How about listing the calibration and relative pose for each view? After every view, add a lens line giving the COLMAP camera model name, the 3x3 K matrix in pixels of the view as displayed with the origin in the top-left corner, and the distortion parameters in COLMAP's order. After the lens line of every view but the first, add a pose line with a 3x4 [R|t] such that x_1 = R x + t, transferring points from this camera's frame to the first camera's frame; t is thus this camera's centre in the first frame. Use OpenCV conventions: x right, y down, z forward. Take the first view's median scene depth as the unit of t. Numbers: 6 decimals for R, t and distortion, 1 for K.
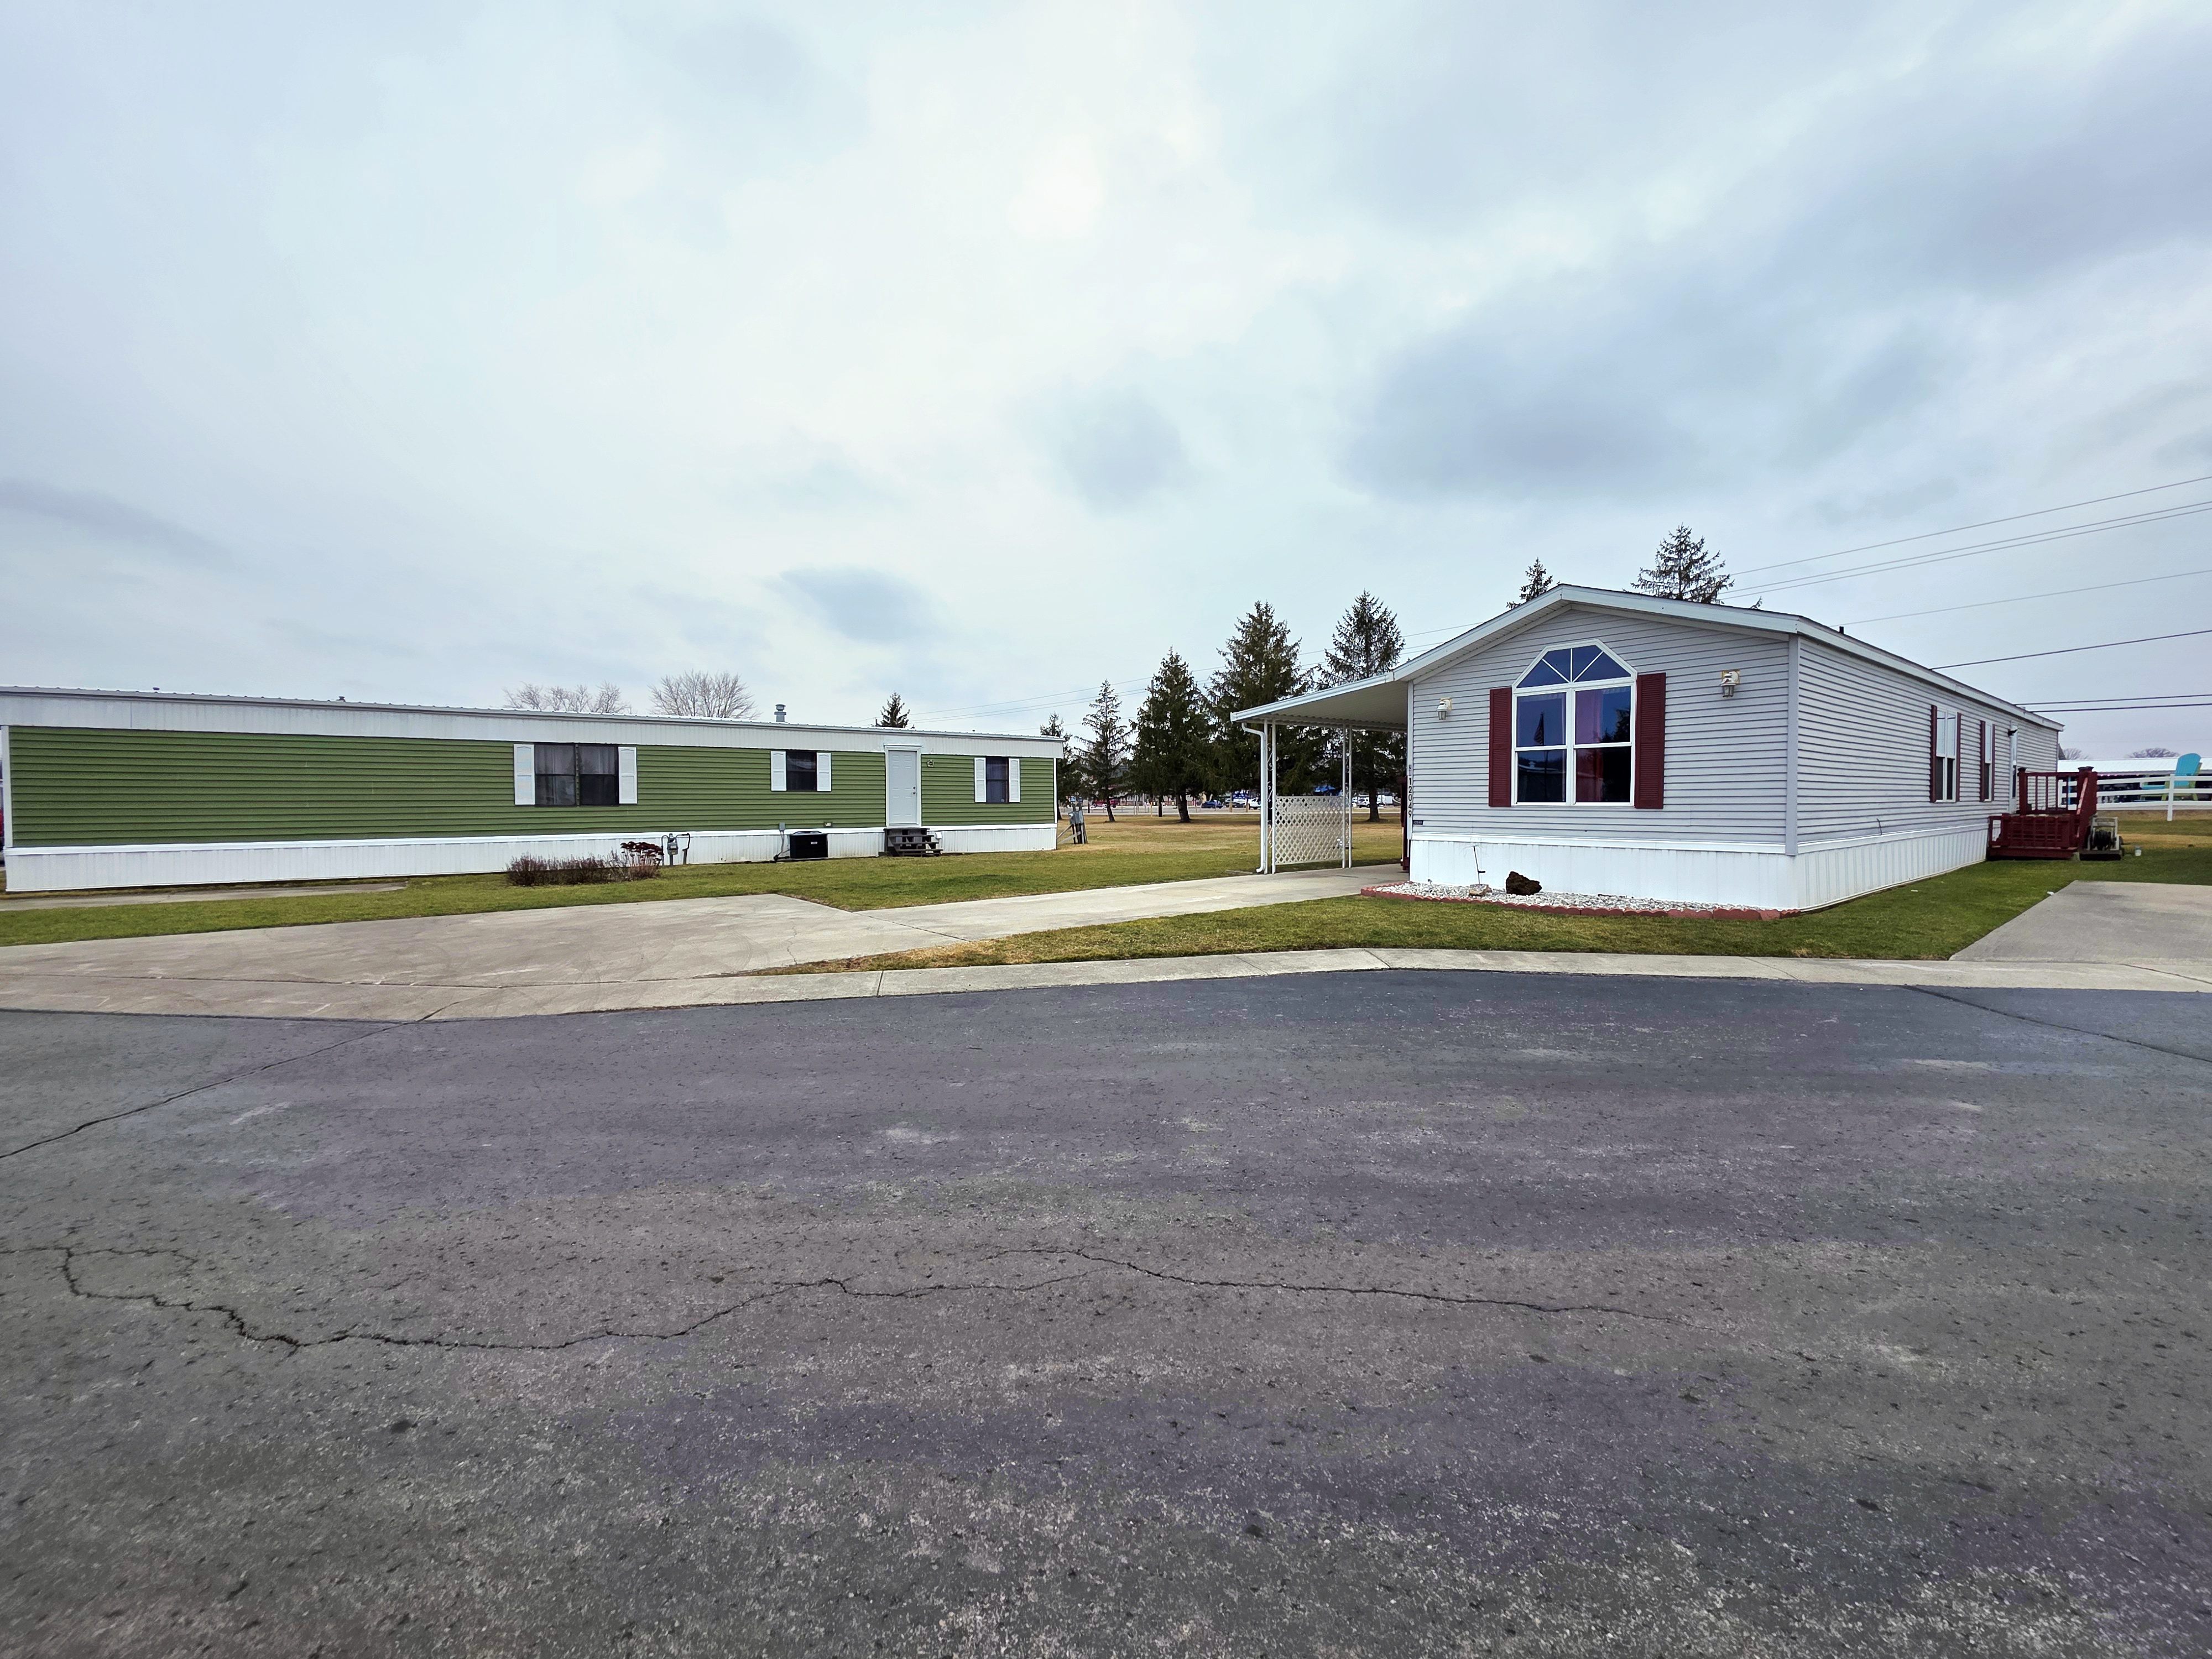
lens RADIAL K [[881.5, 0, 1103.8], [0, 881.5, 820.1], [0, 0, 1]] dist [0.000796, 0.000561]
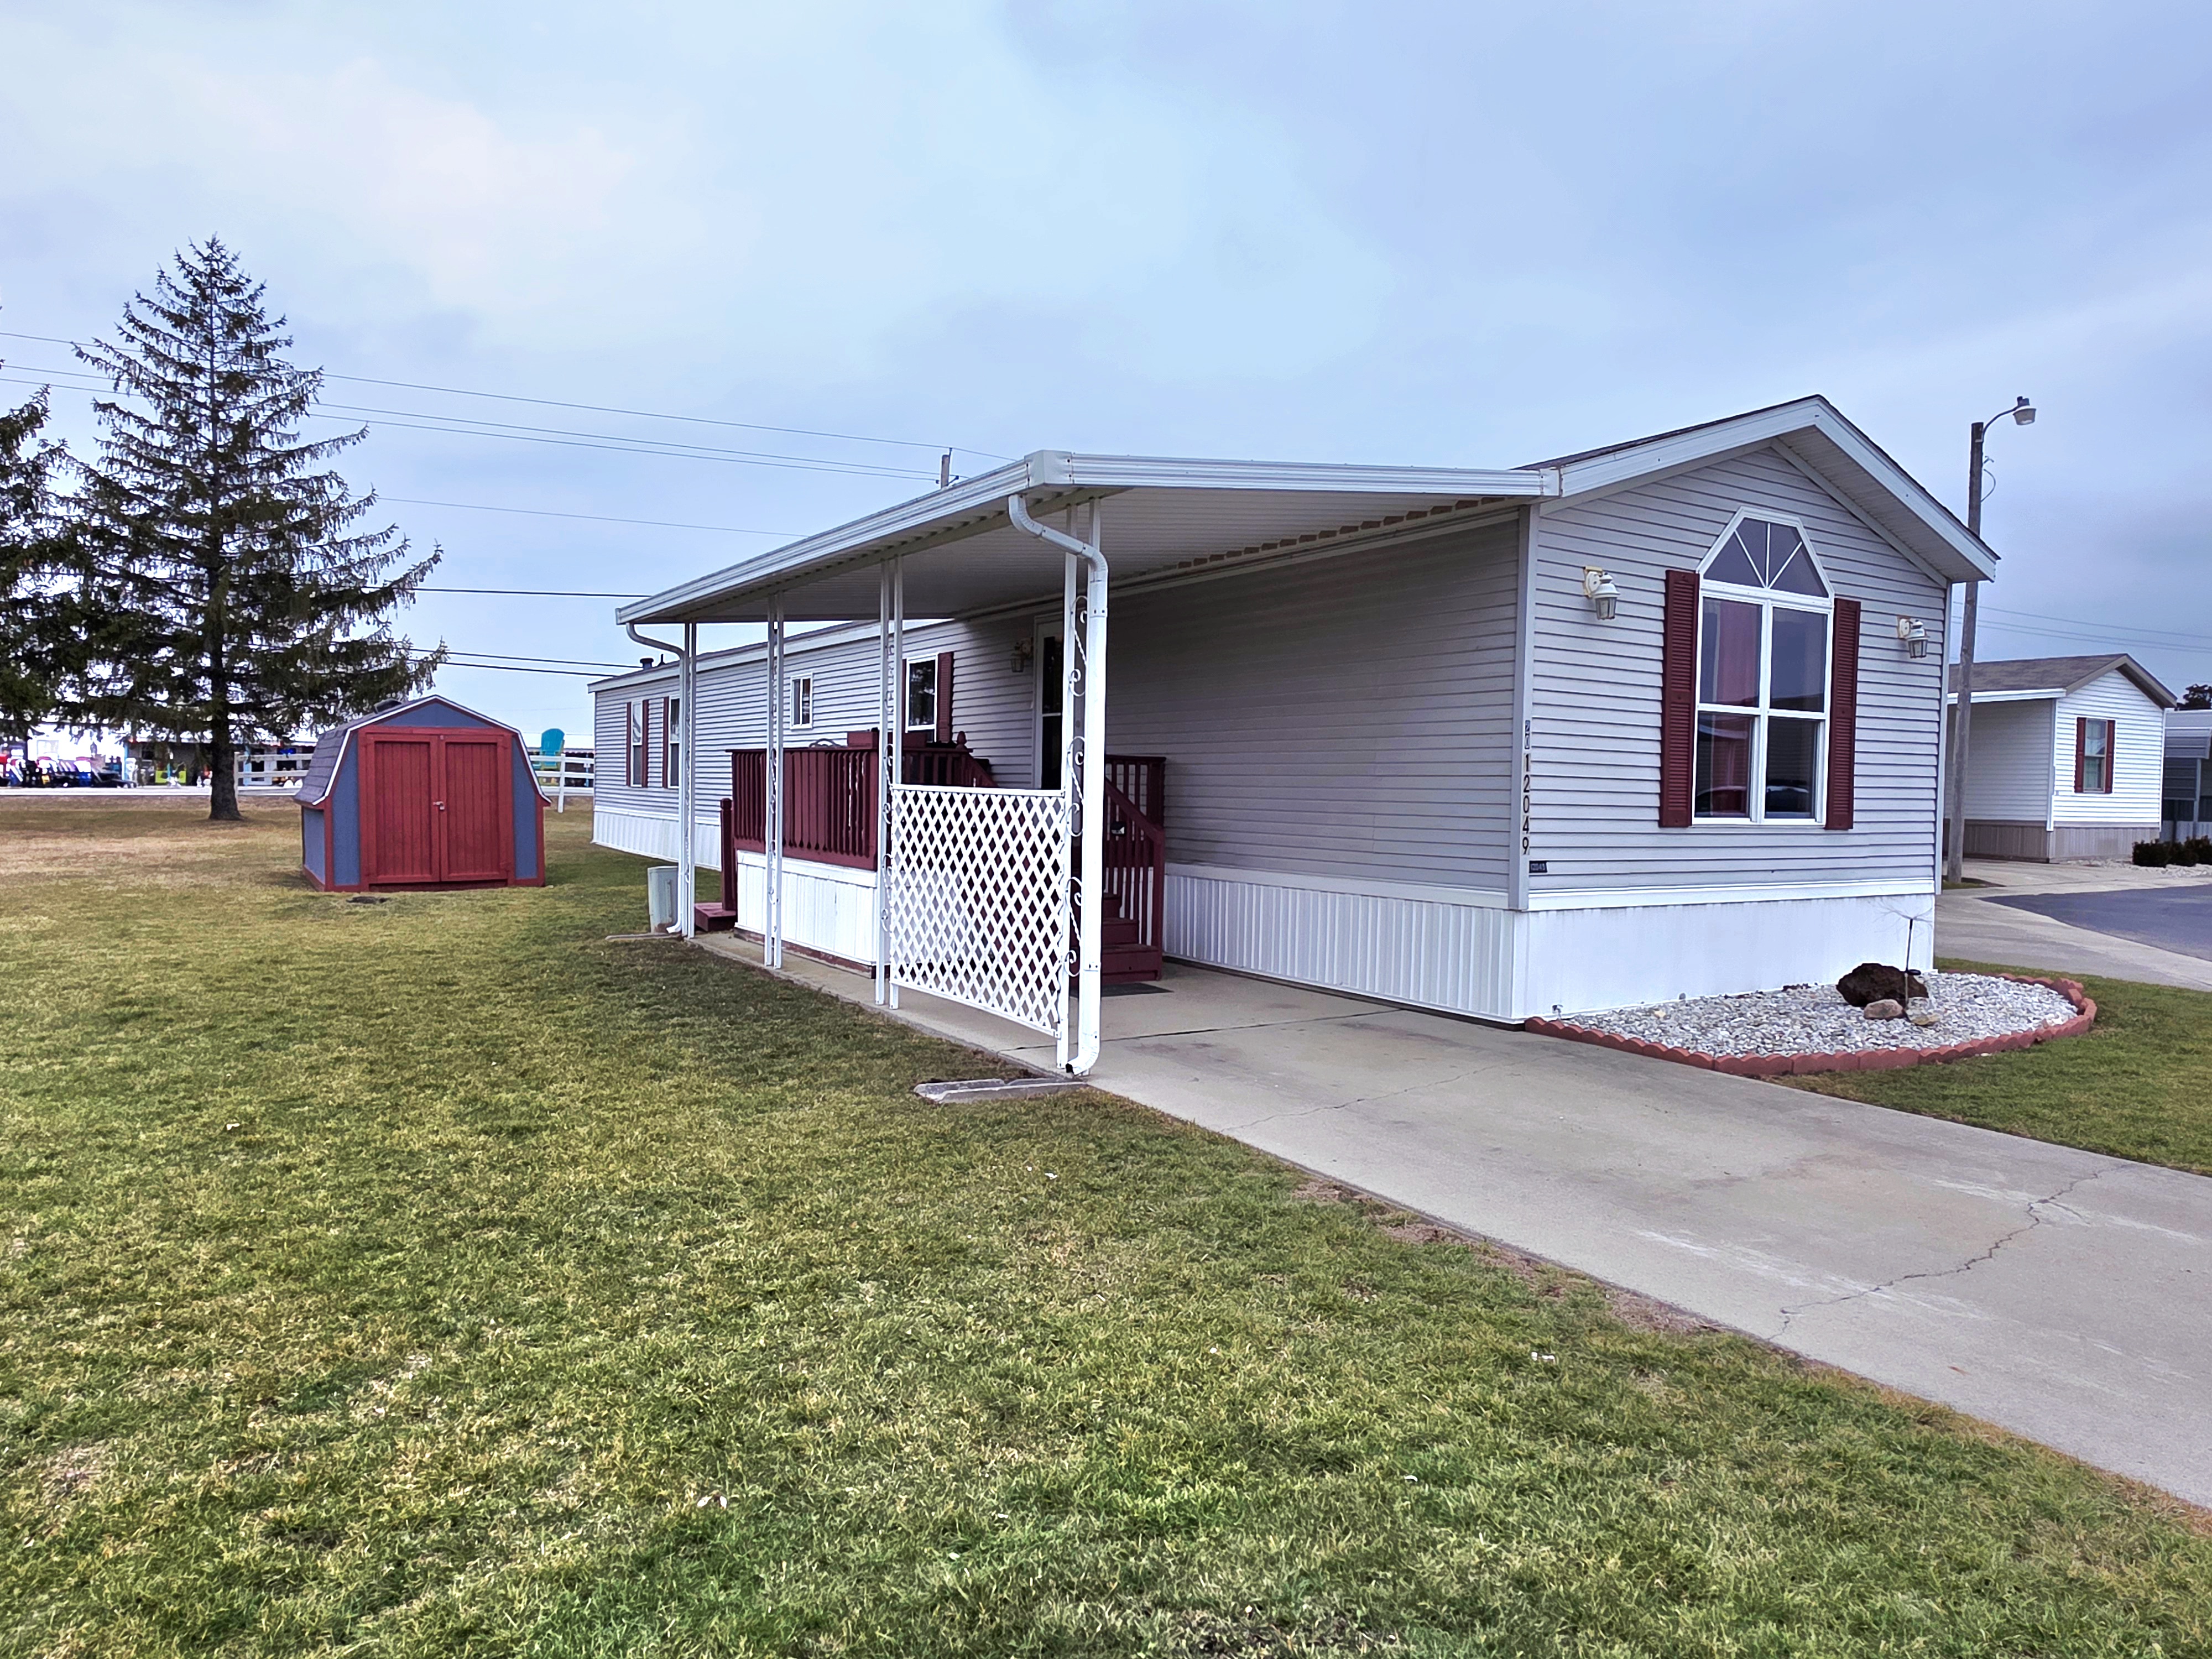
lens RADIAL K [[1403.7, 0, 1091.0], [0, 1403.7, 836.9], [0, 0, 1]] dist [0.001356, -0.005323]
pose [[0.102313, -0.030607, 0.994281, -0.244106], [0.003451, 0.999531, 0.030414, -0.025789], [-0.994746, 0.000320, 0.102370, 0.942807]]
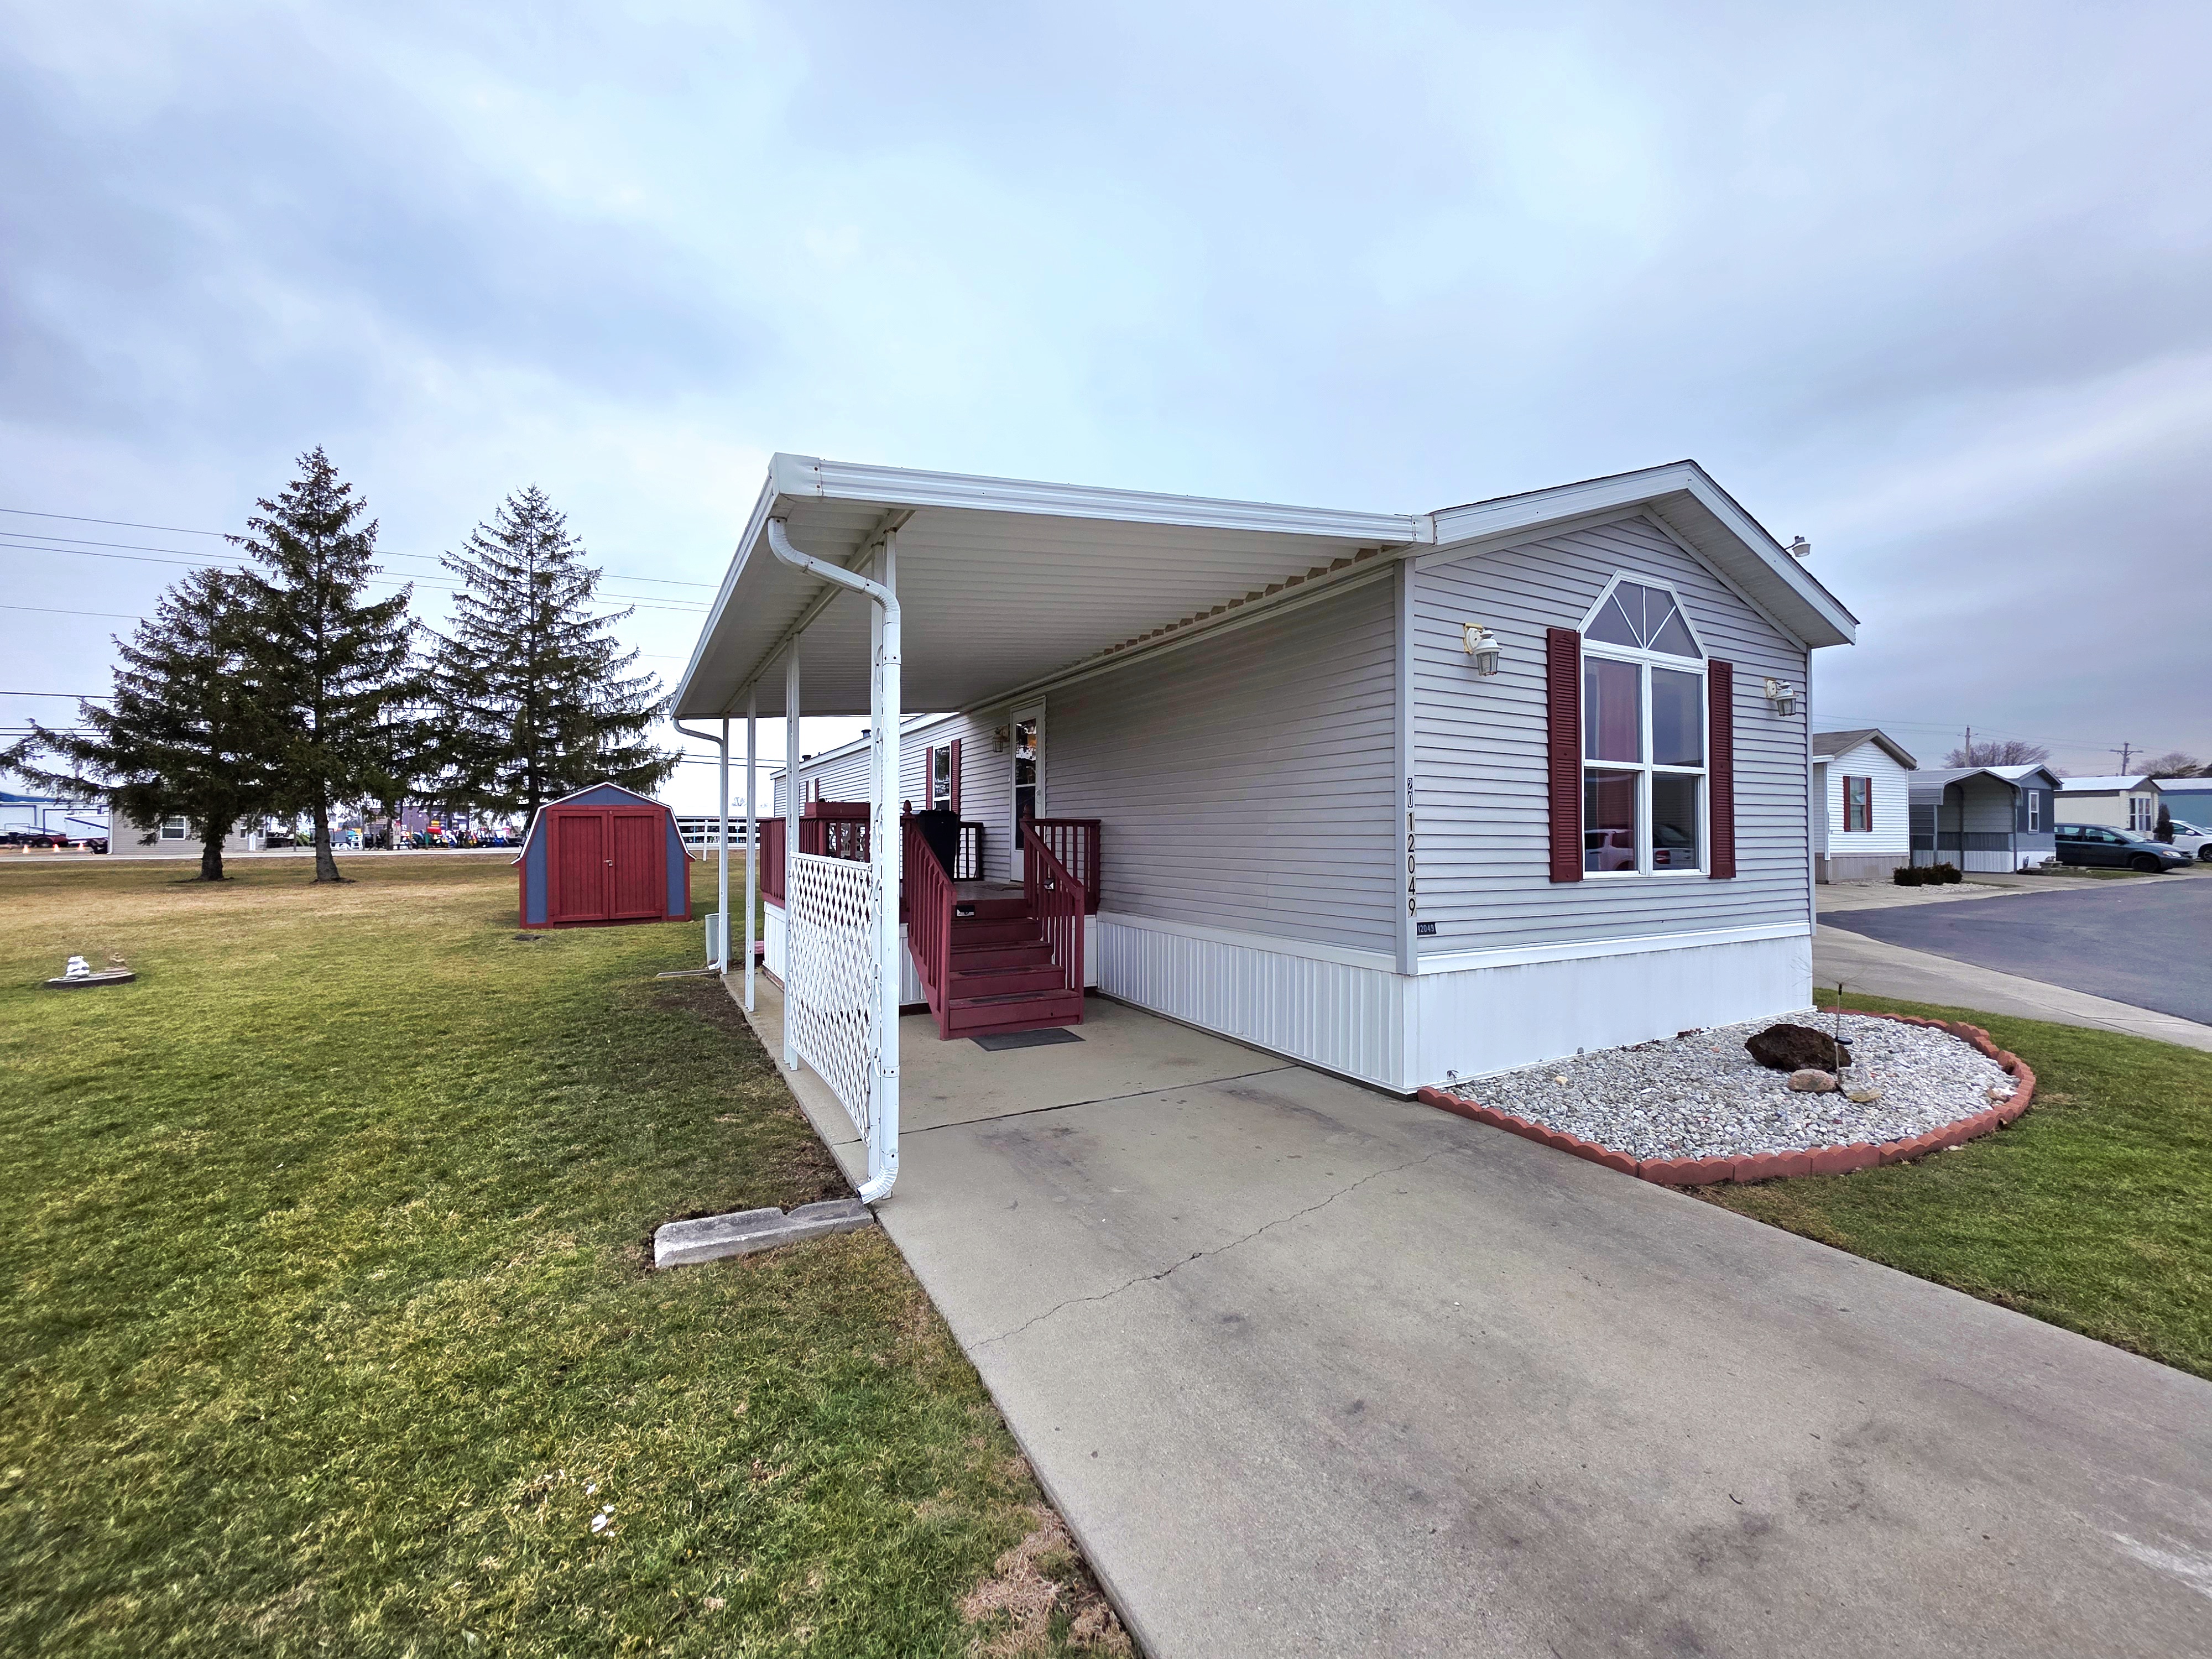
lens RADIAL K [[881.5, 0, 1102.7], [0, 881.5, 817.9], [0, 0, 1]] dist [0.000796, 0.000561]
pose [[0.161624, 0.022546, 0.986595, -0.039674], [0.019052, 0.999481, -0.025962, -0.032120], [-0.986668, 0.022993, 0.161111, 0.893360]]
